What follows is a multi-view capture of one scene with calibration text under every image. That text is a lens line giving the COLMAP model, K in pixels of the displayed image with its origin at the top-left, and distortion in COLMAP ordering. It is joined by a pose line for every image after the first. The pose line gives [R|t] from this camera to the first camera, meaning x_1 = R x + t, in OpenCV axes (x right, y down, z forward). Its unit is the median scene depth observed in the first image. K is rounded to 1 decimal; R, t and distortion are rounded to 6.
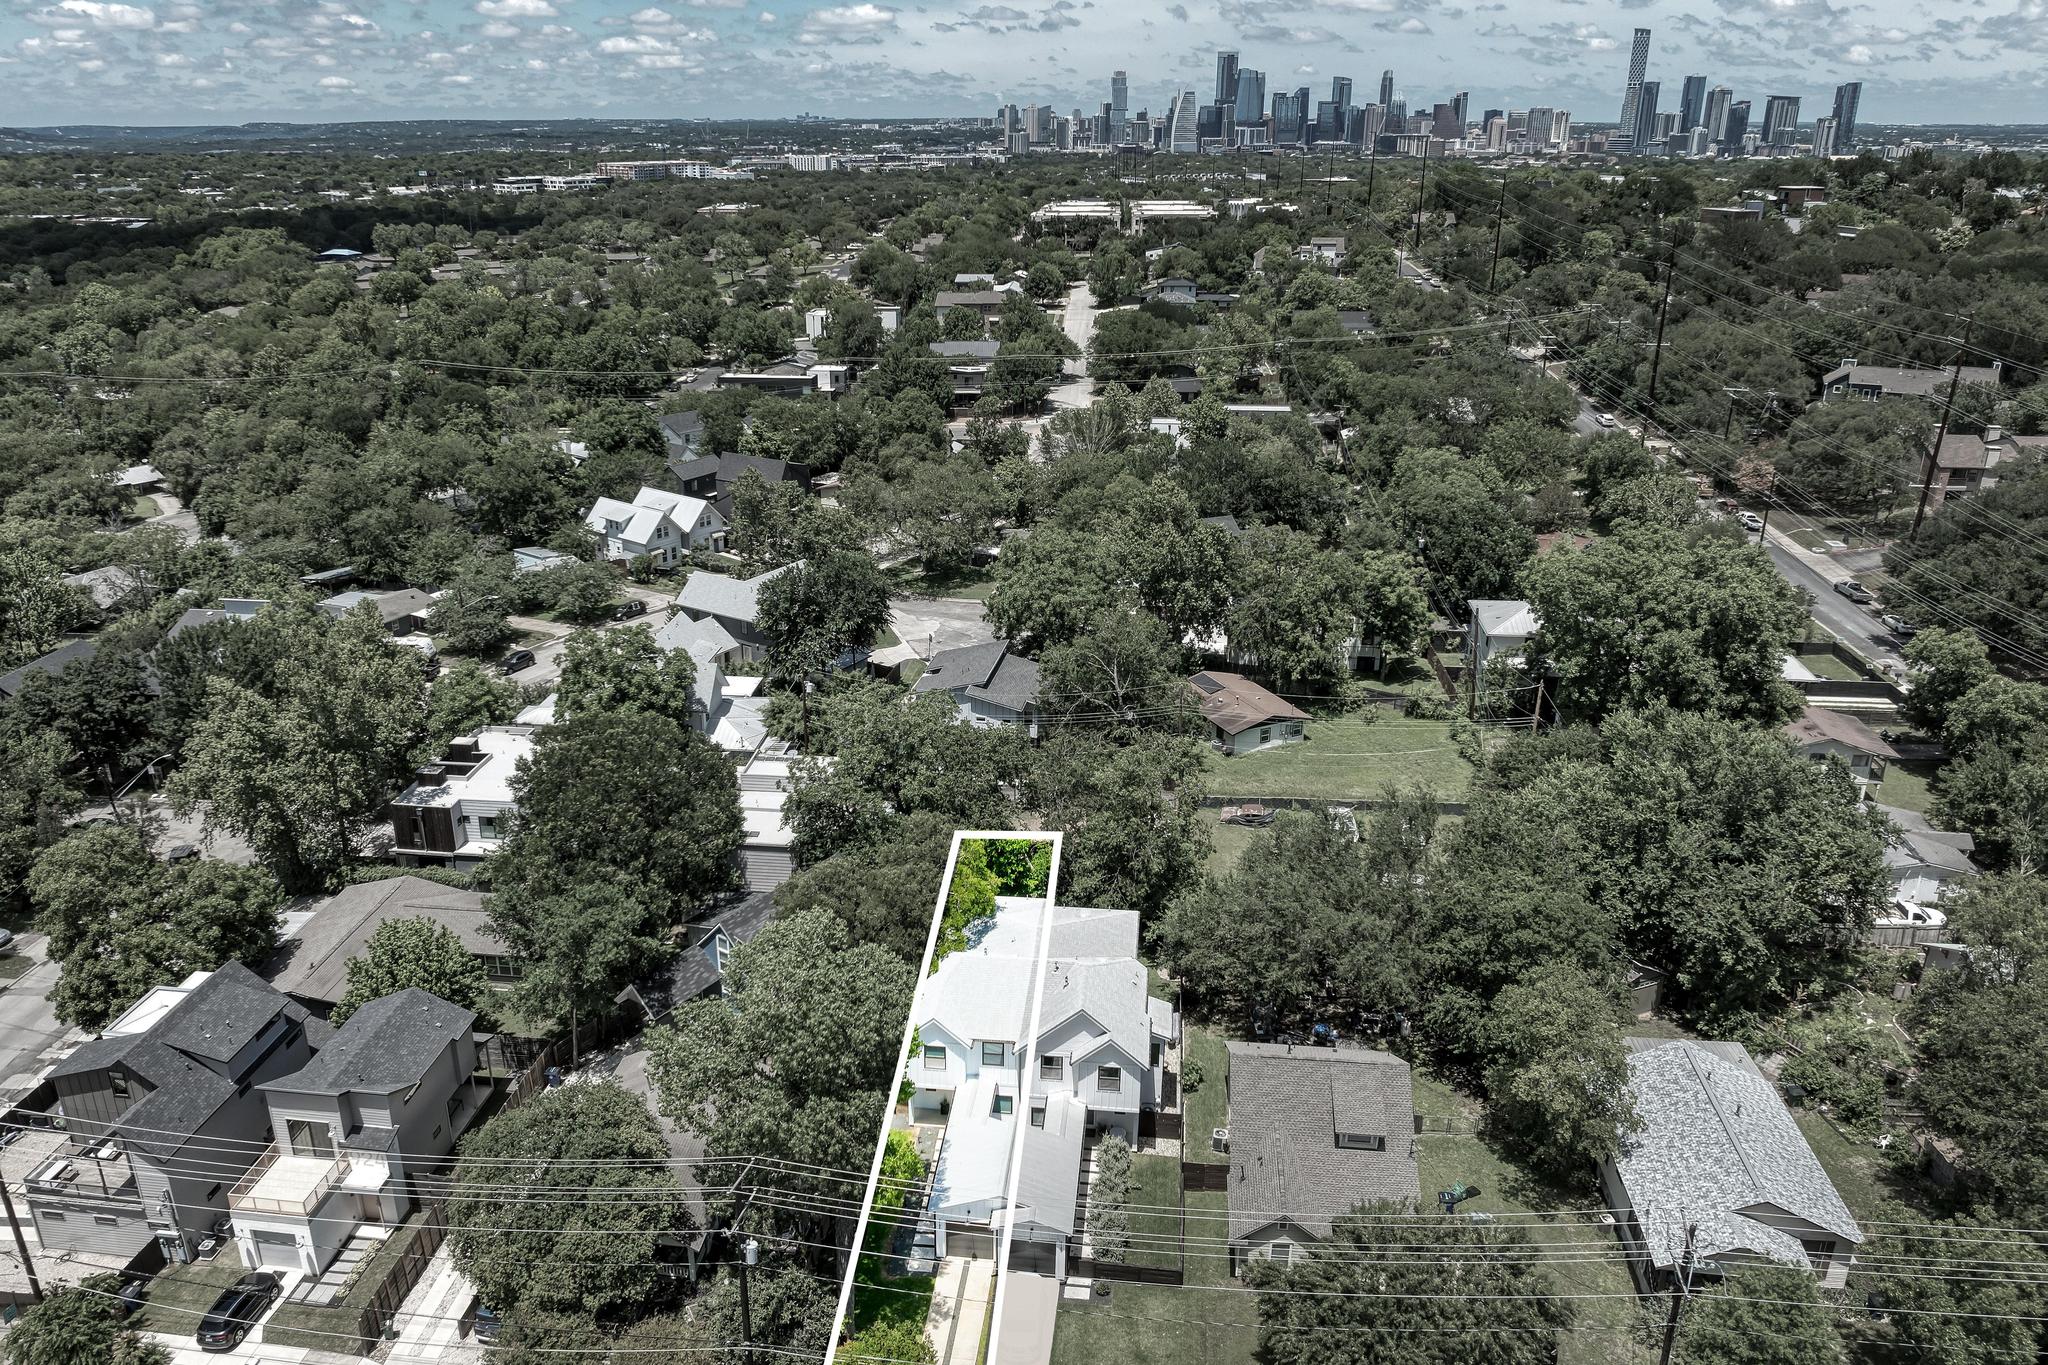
lens RADIAL K [[1457.9, 0, 1024.0], [0, 1457.9, 682.5], [0, 0, 1]] dist [-0.029270, -0.002722]
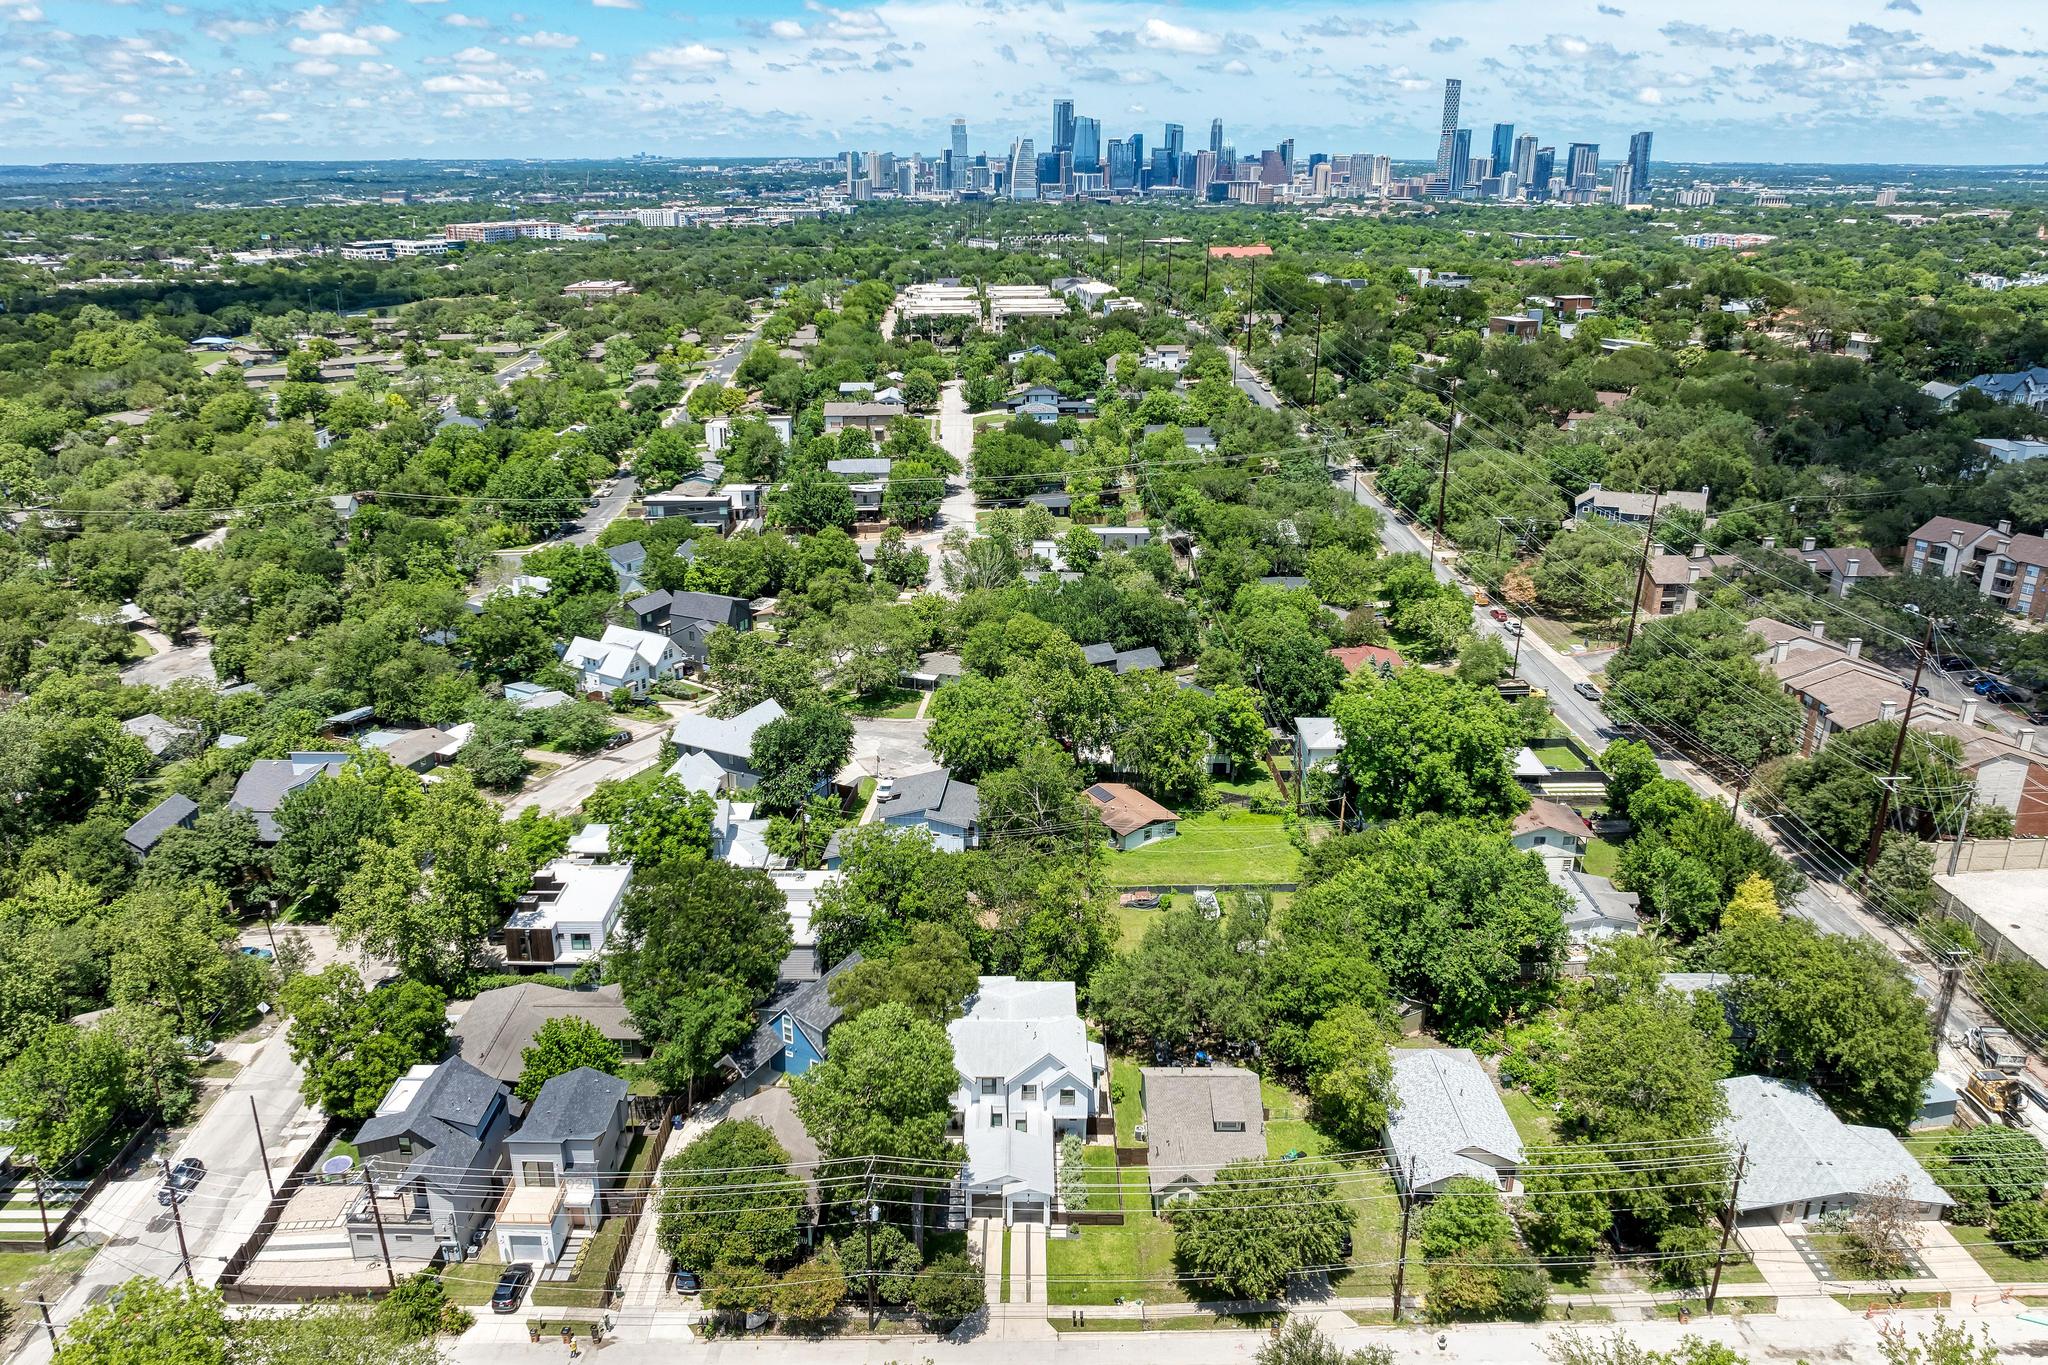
lens RADIAL K [[1470.4, 0, 1024.0], [0, 1470.4, 682.5], [0, 0, 1]] dist [-0.001606, -0.064827]
pose [[0.994372, -0.037328, 0.099151, -0.071595], [0.039167, 0.999094, -0.016659, -0.080914], [-0.098439, 0.020449, 0.994933, -0.314694]]
